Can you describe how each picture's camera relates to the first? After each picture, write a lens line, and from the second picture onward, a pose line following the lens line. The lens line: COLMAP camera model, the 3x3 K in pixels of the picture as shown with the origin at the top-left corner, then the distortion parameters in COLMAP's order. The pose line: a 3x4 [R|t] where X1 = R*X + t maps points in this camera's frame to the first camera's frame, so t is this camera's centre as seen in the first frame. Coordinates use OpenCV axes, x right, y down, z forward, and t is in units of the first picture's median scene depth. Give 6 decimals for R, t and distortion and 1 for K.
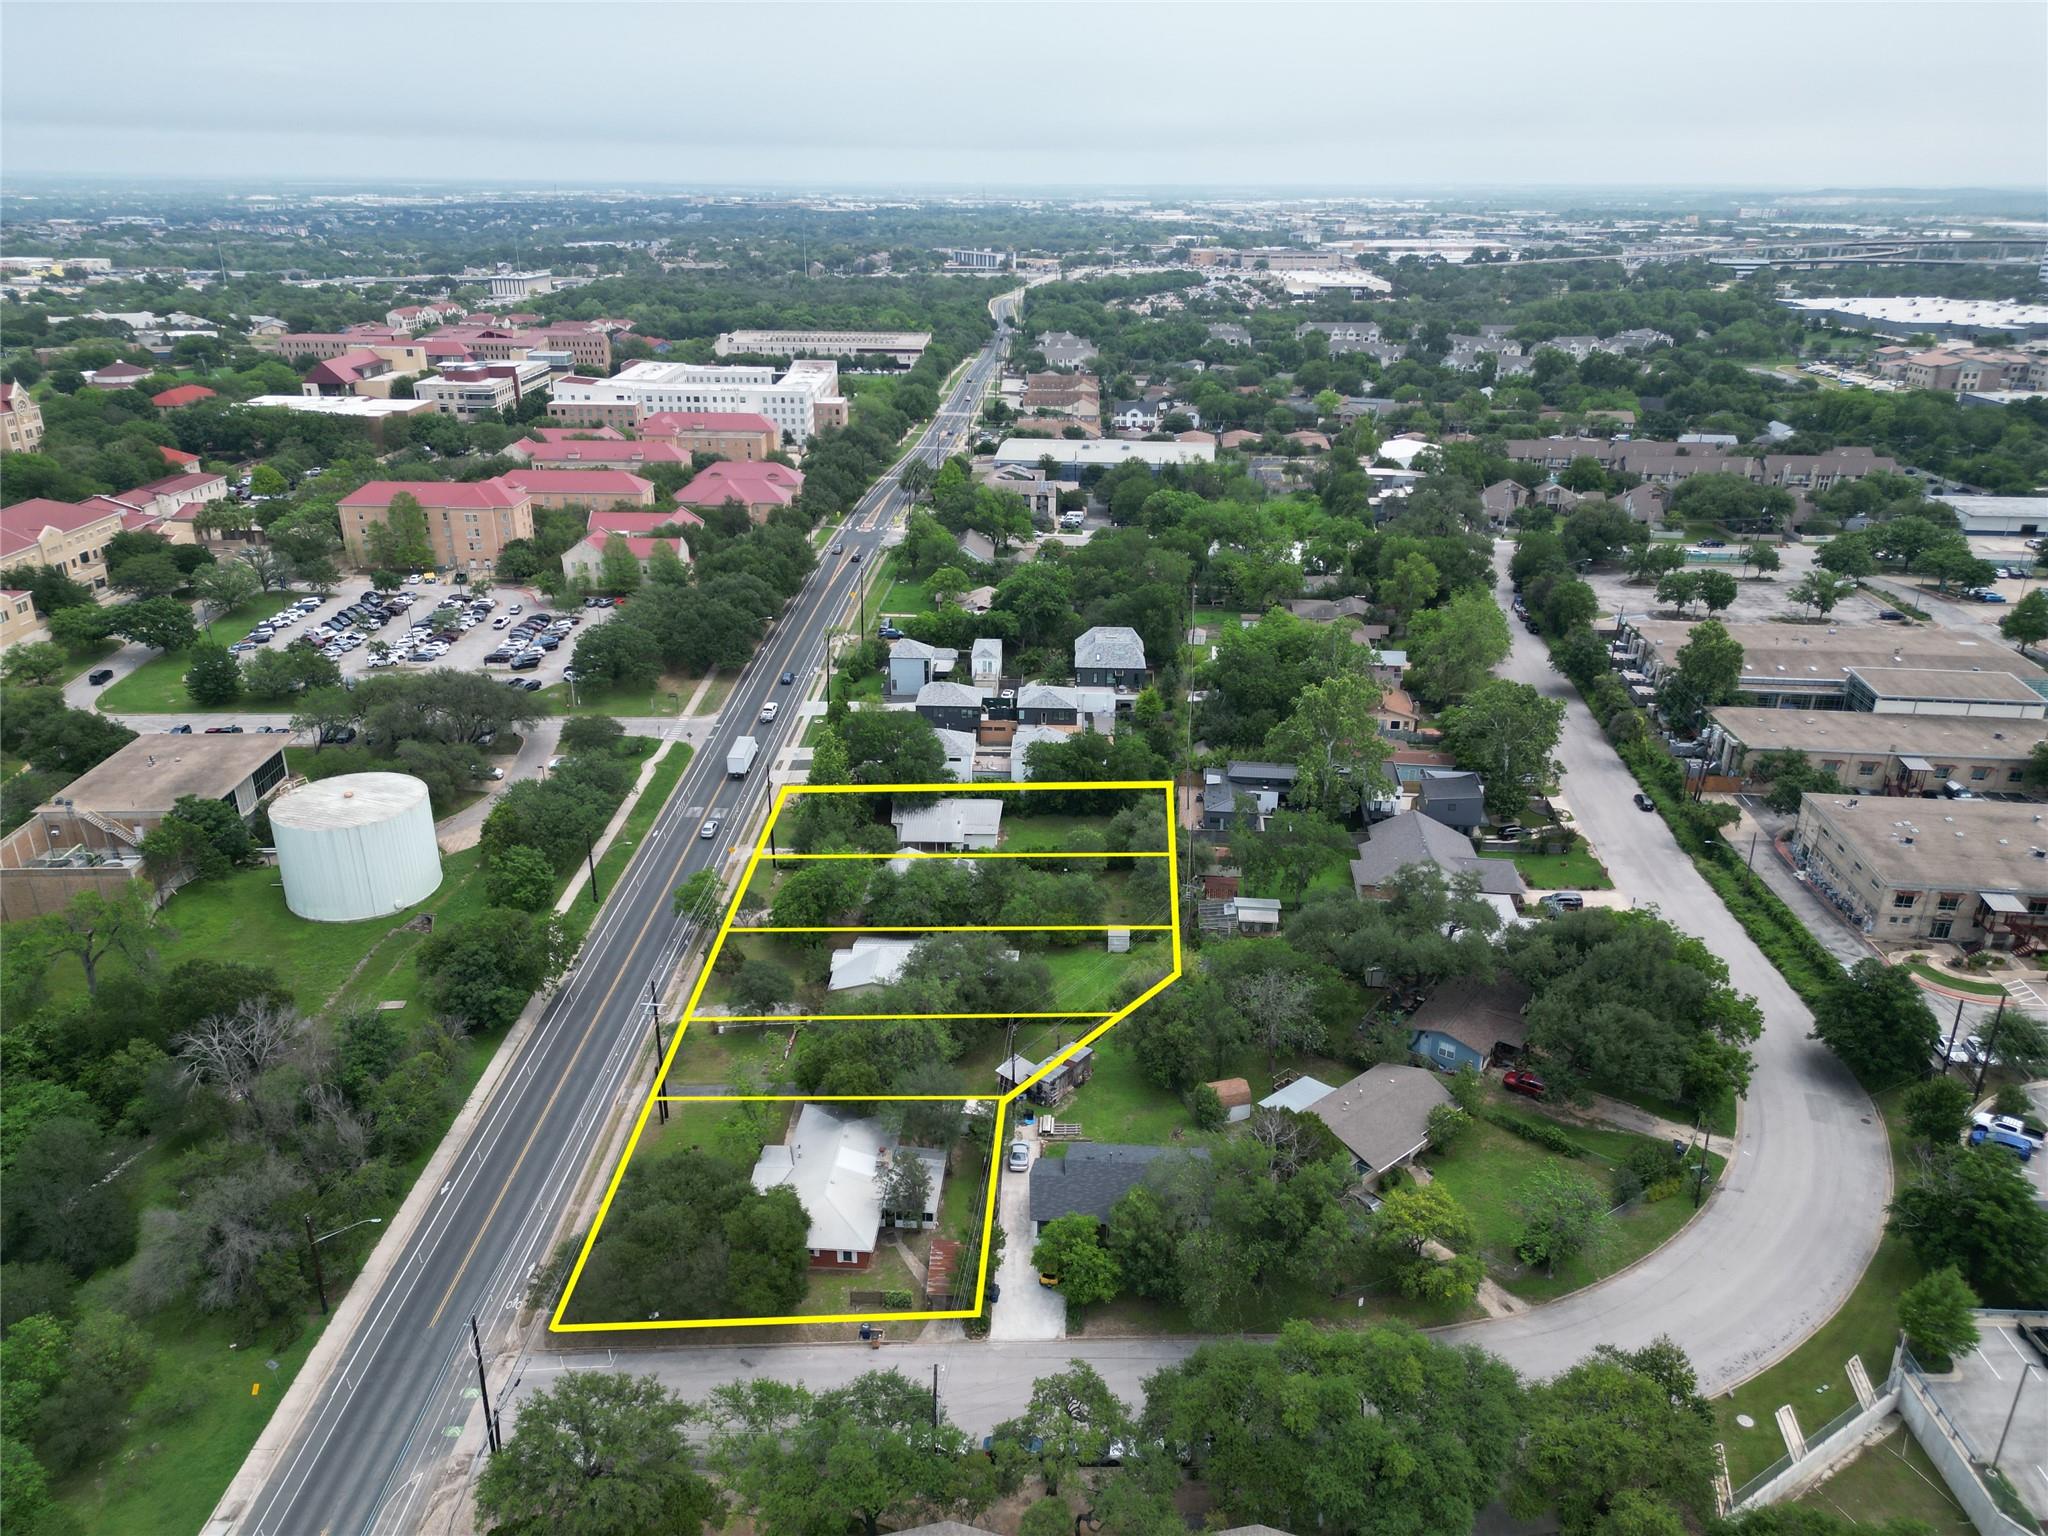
lens RADIAL K [[1443.8, 0, 1018.2], [0, 1443.8, 711.7], [0, 0, 1]] dist [0.083101, -0.094759]
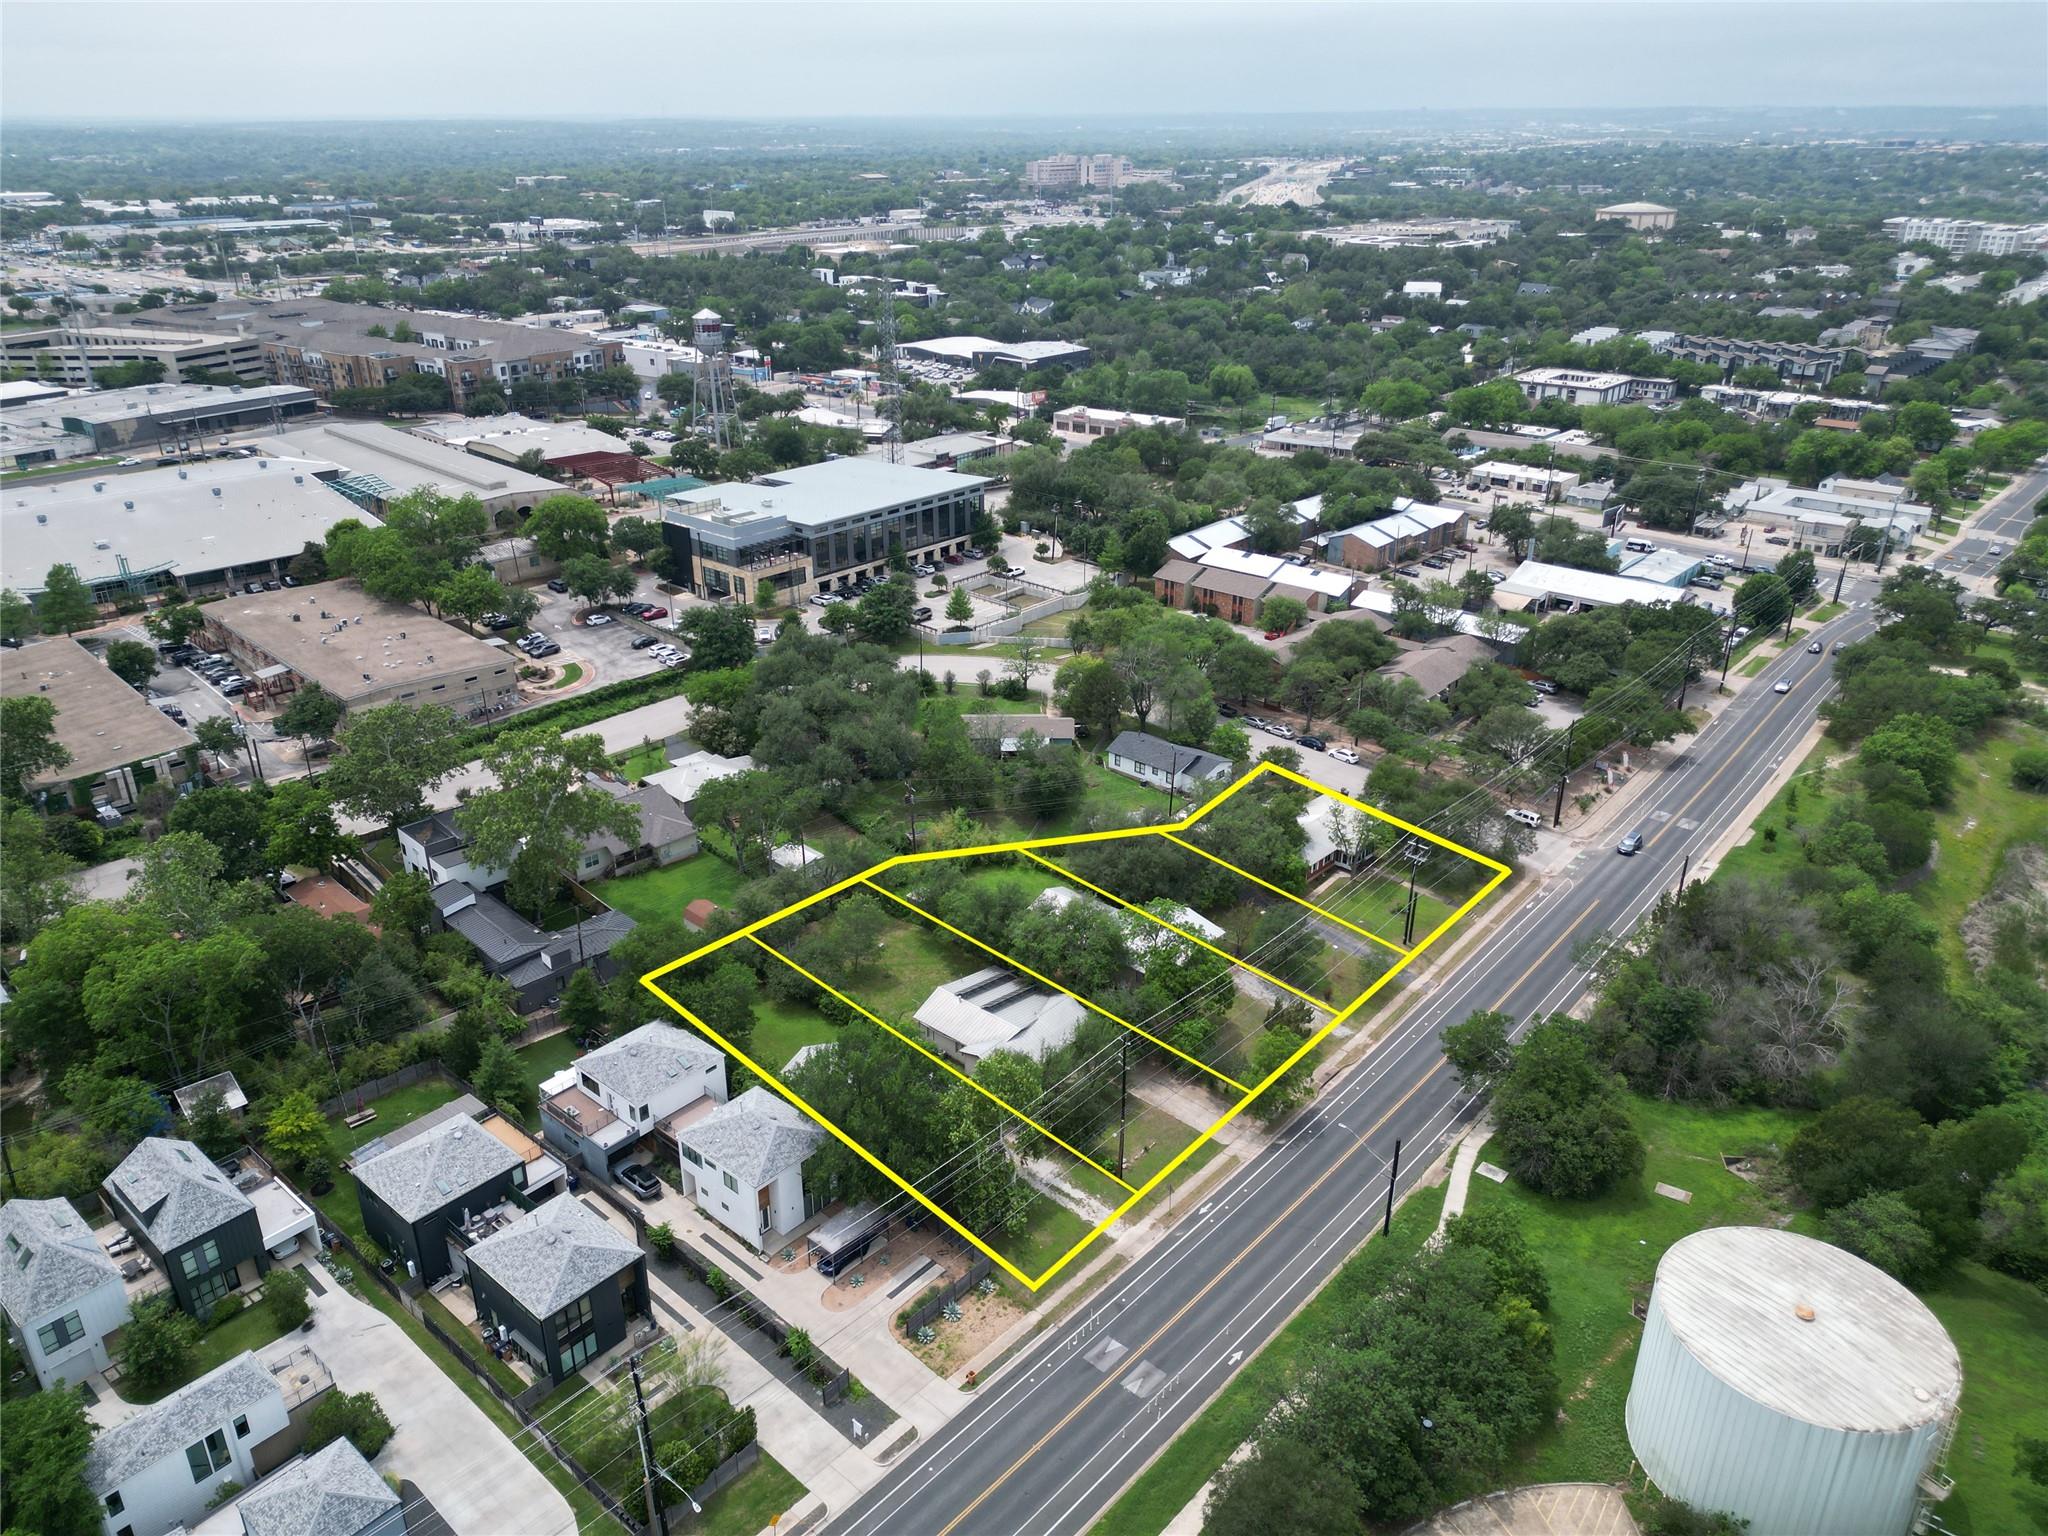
lens RADIAL K [[1424.1, 0, 1018.5], [0, 1424.1, 765.8], [0, 0, 1]] dist [0.080250, -0.082134]
pose [[-0.777761, -0.260872, 0.571869, -0.392443], [0.211681, 0.747955, 0.629090, -0.391130], [-0.591844, 0.610335, -0.526509, 1.076775]]
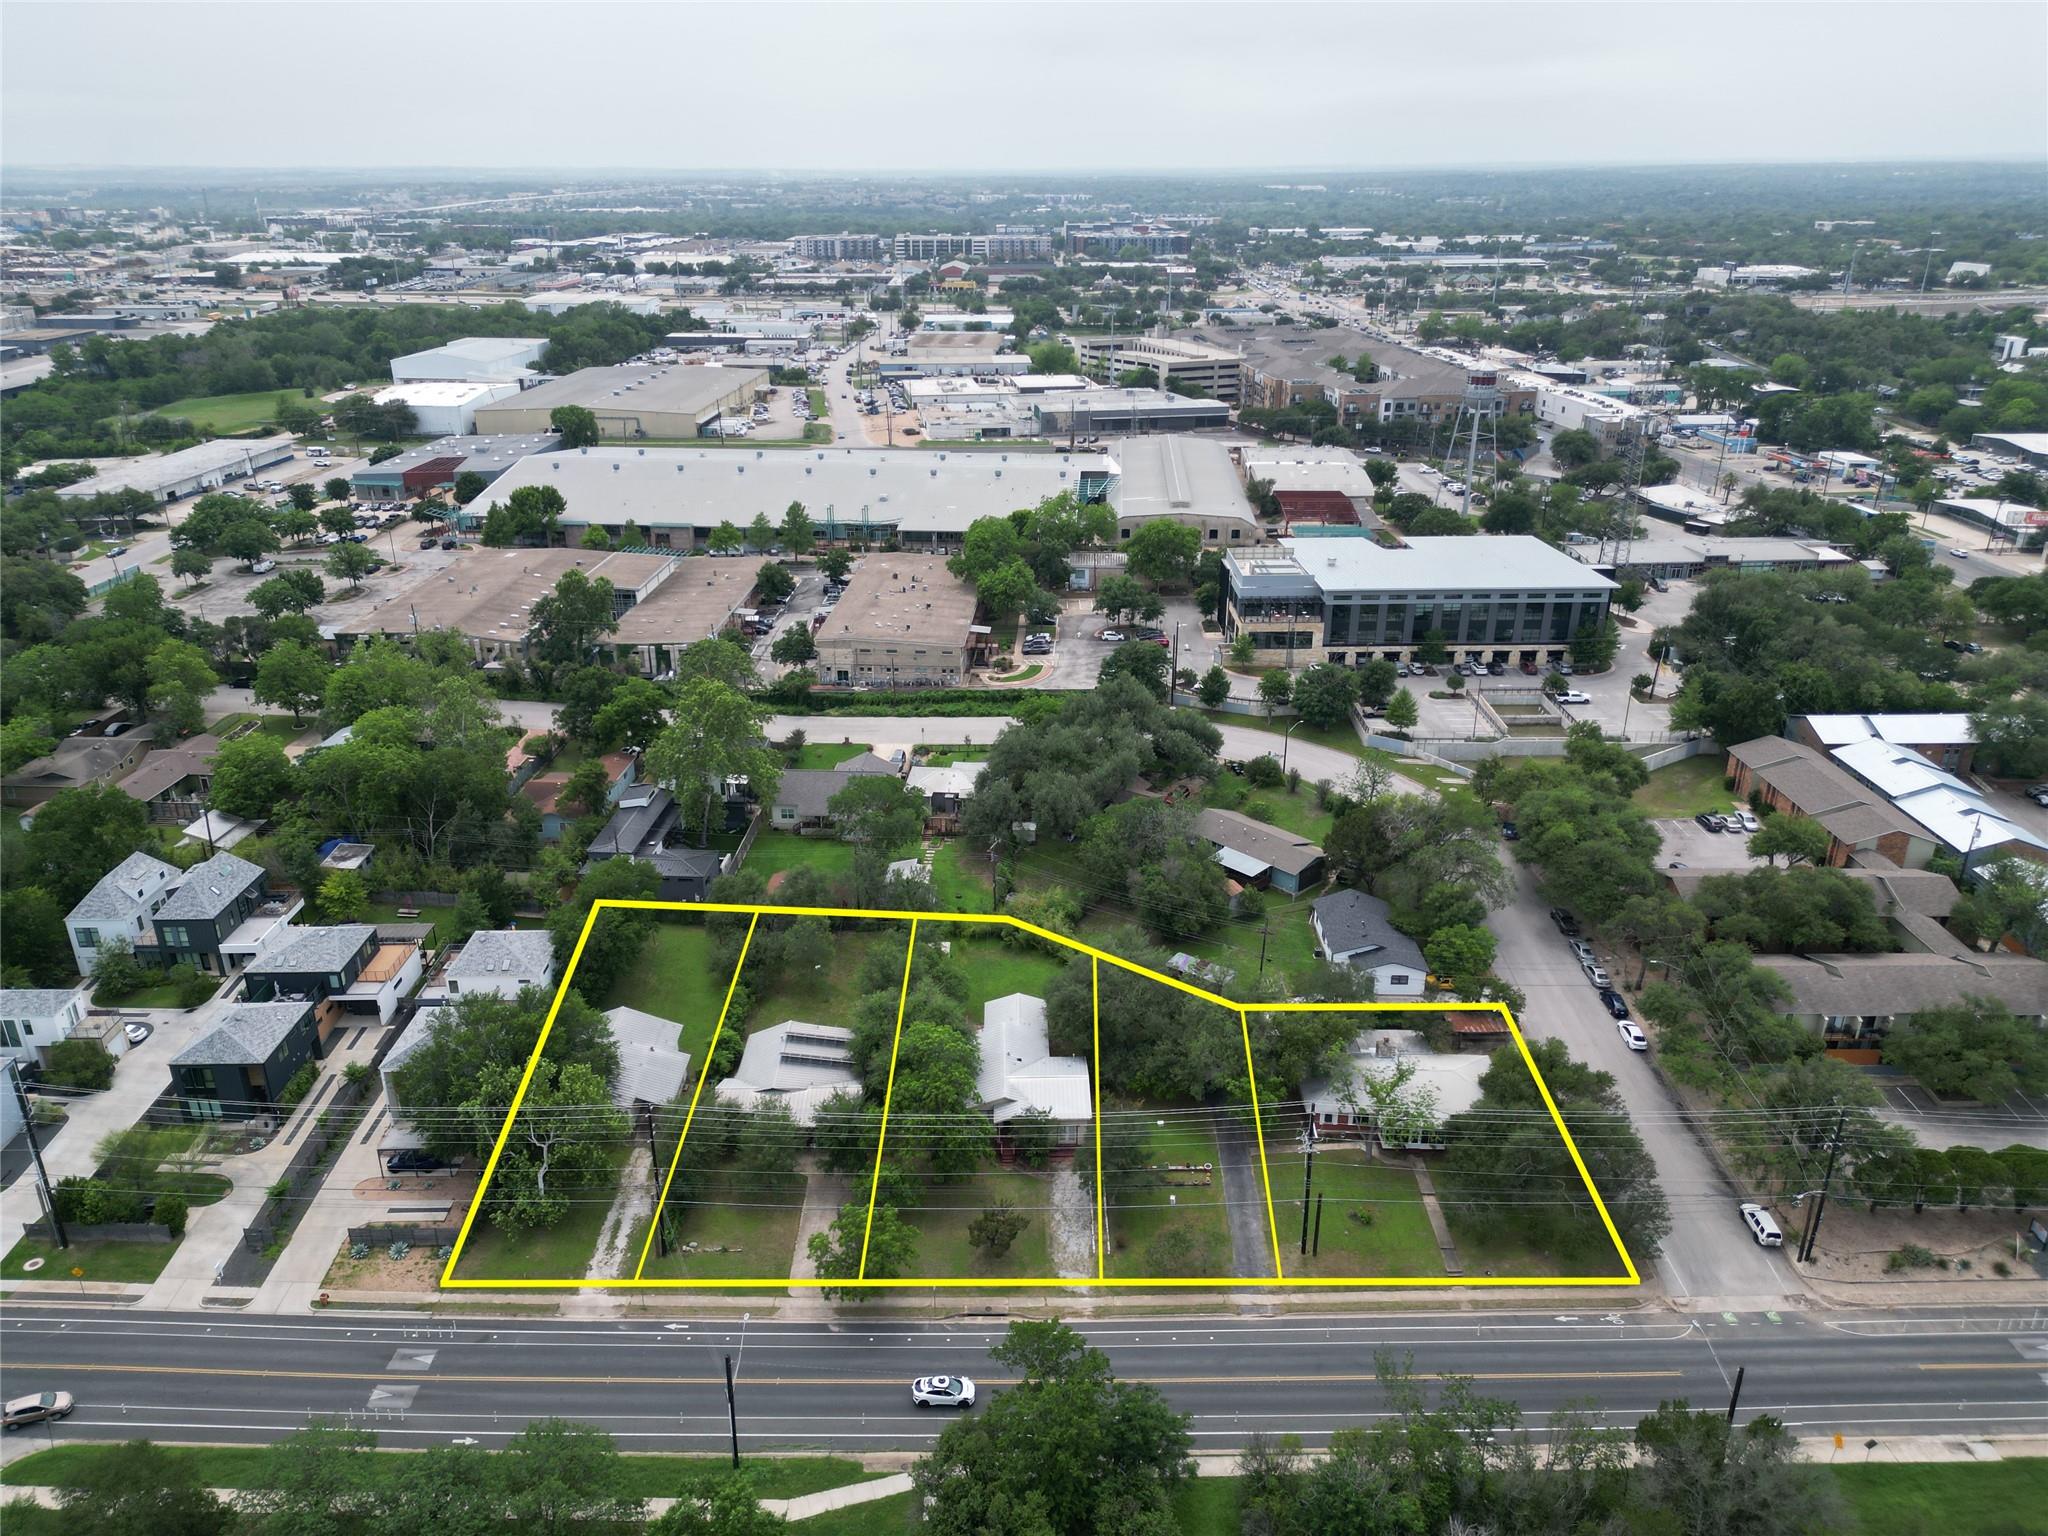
lens RADIAL K [[1406.7, 0, 1018.2], [0, 1406.7, 799.7], [0, 0, 1]] dist [0.069479, -0.066551]
pose [[-0.047101, -0.410224, 0.910767, -0.563210], [0.343887, 0.849384, 0.400361, -0.218904], [-0.937829, 0.332059, 0.101064, 0.622642]]
